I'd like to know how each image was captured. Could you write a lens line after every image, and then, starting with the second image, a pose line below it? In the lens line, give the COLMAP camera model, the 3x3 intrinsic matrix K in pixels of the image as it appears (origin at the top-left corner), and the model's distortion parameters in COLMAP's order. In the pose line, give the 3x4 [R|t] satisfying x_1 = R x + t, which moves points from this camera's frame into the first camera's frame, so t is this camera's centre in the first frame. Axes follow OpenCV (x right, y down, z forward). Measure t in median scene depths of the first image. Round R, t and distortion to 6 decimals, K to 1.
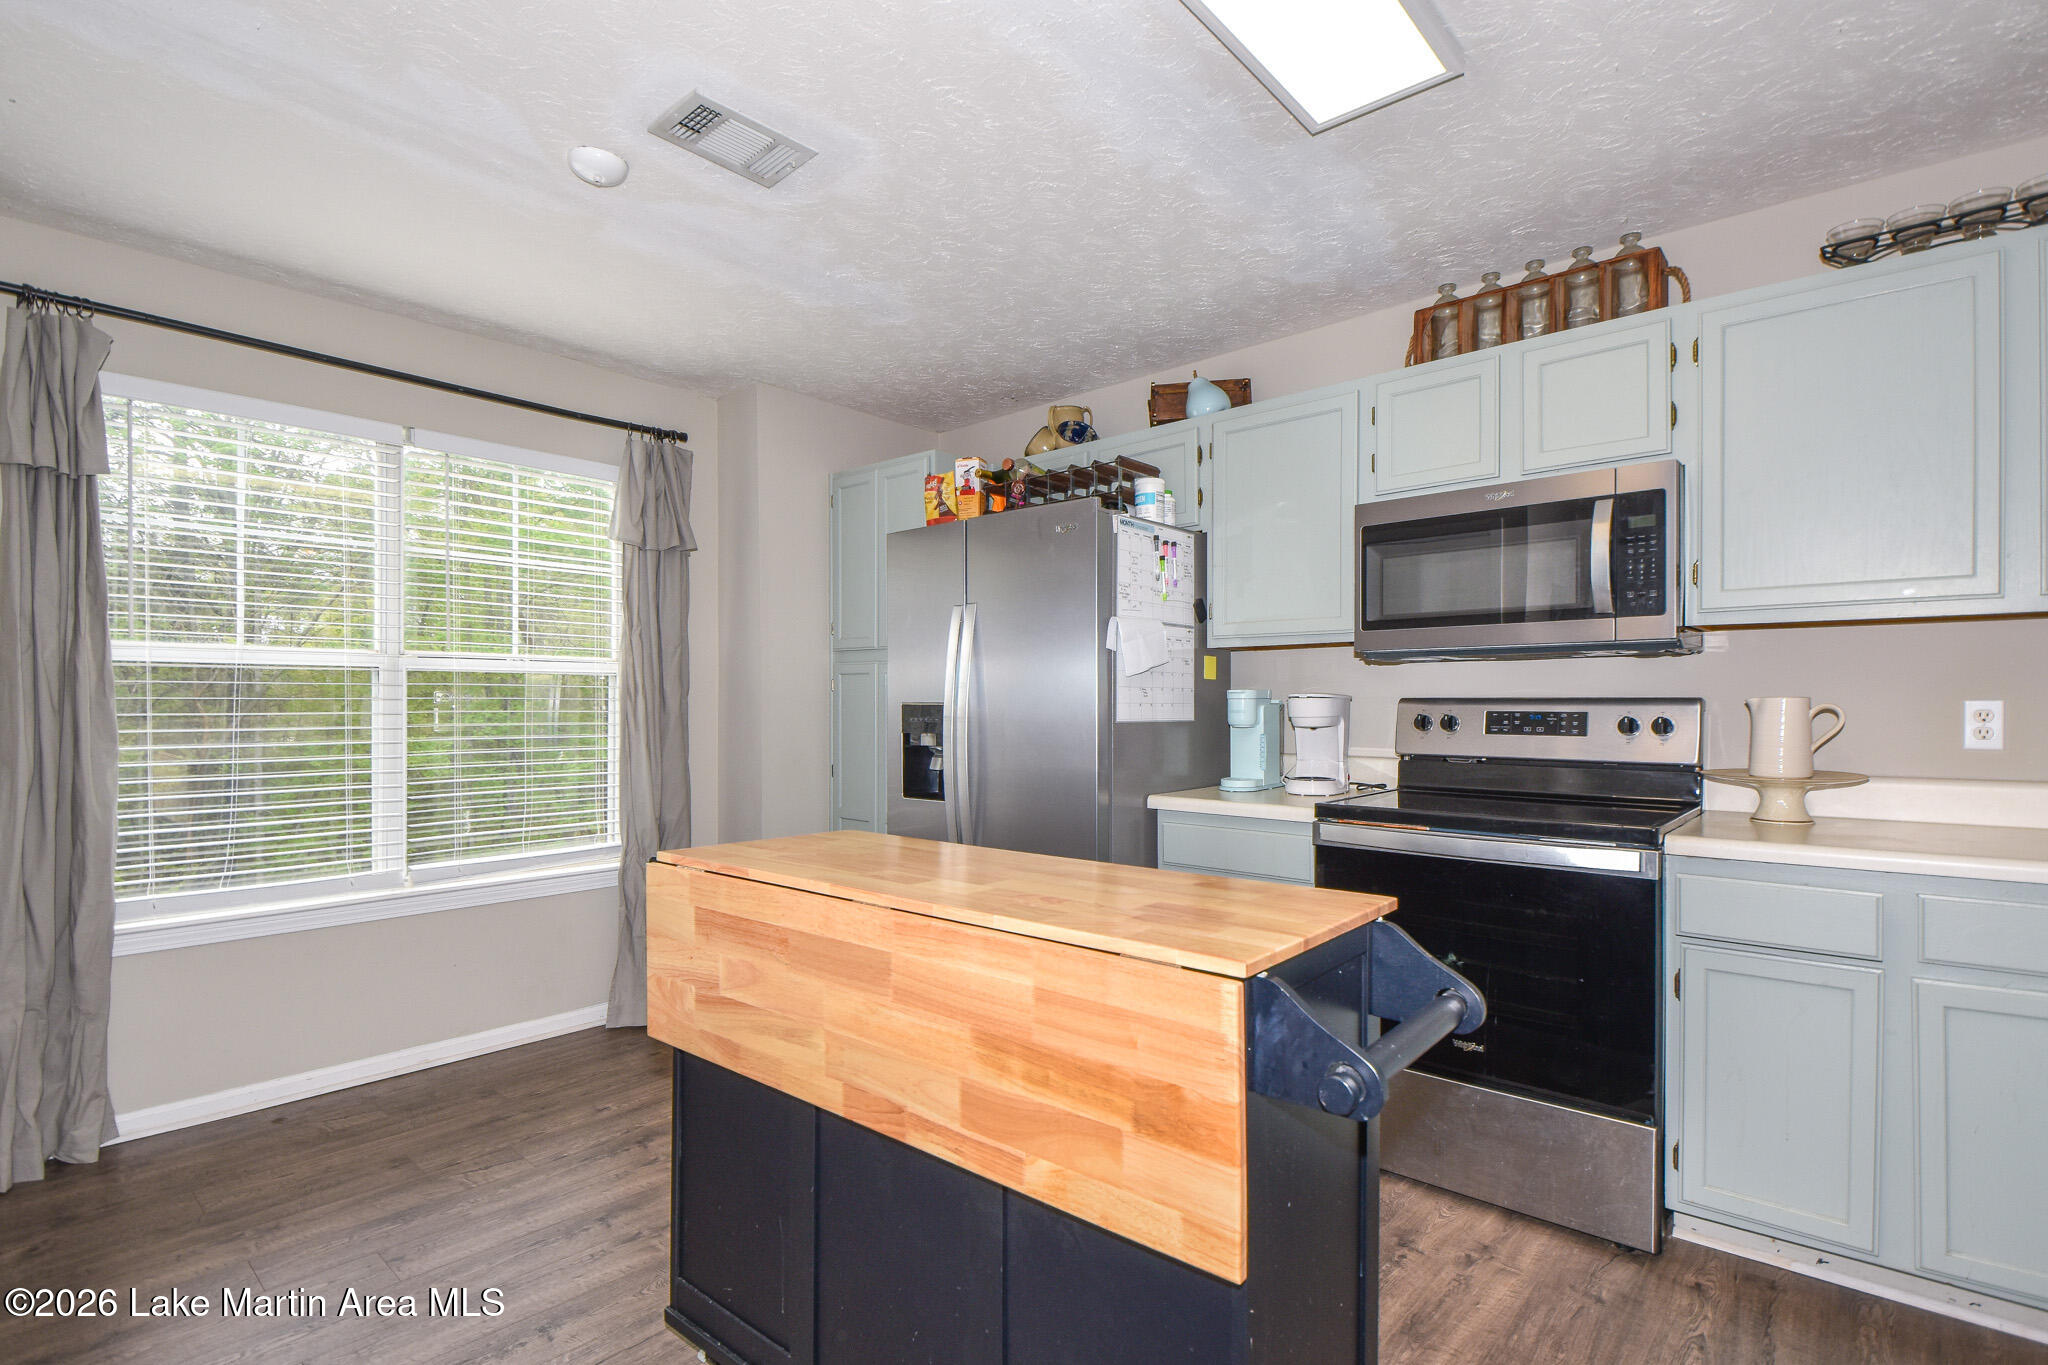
lens RADIAL K [[970.9, 0, 1030.7], [0, 970.9, 708.3], [0, 0, 1]] dist [0.033418, -0.028899]
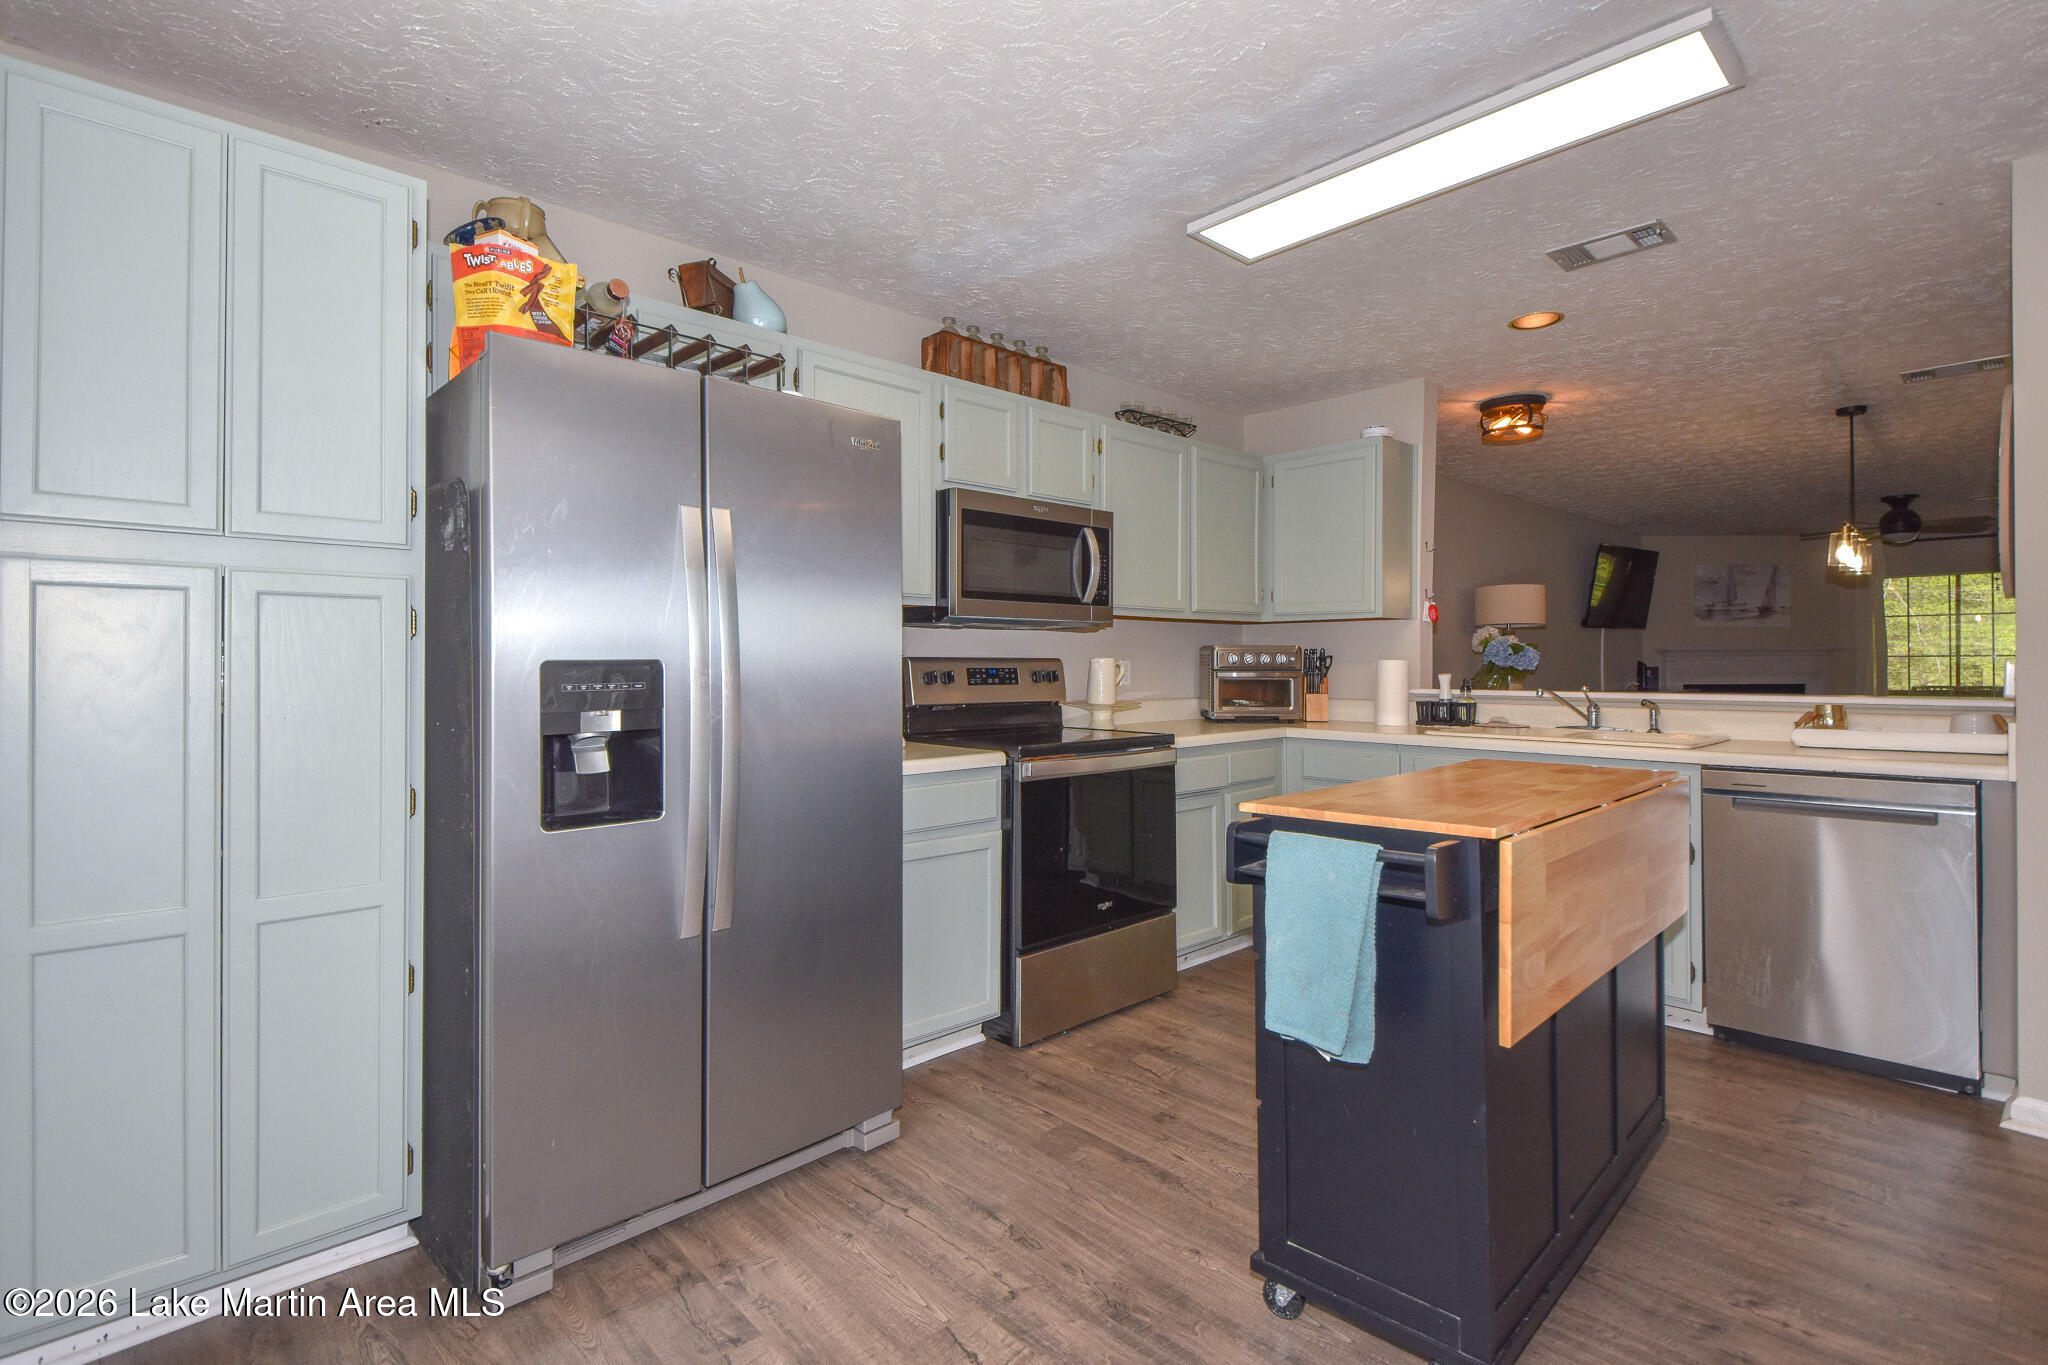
lens RADIAL K [[998.1, 0, 1051.4], [0, 998.1, 655.6], [0, 0, 1]] dist [0.062017, -0.029276]
pose [[0.060730, 0.010621, 0.998098, -0.751415], [0.007434, 0.999911, -0.011093, 0.002087], [-0.998127, 0.008094, 0.060646, 0.752119]]
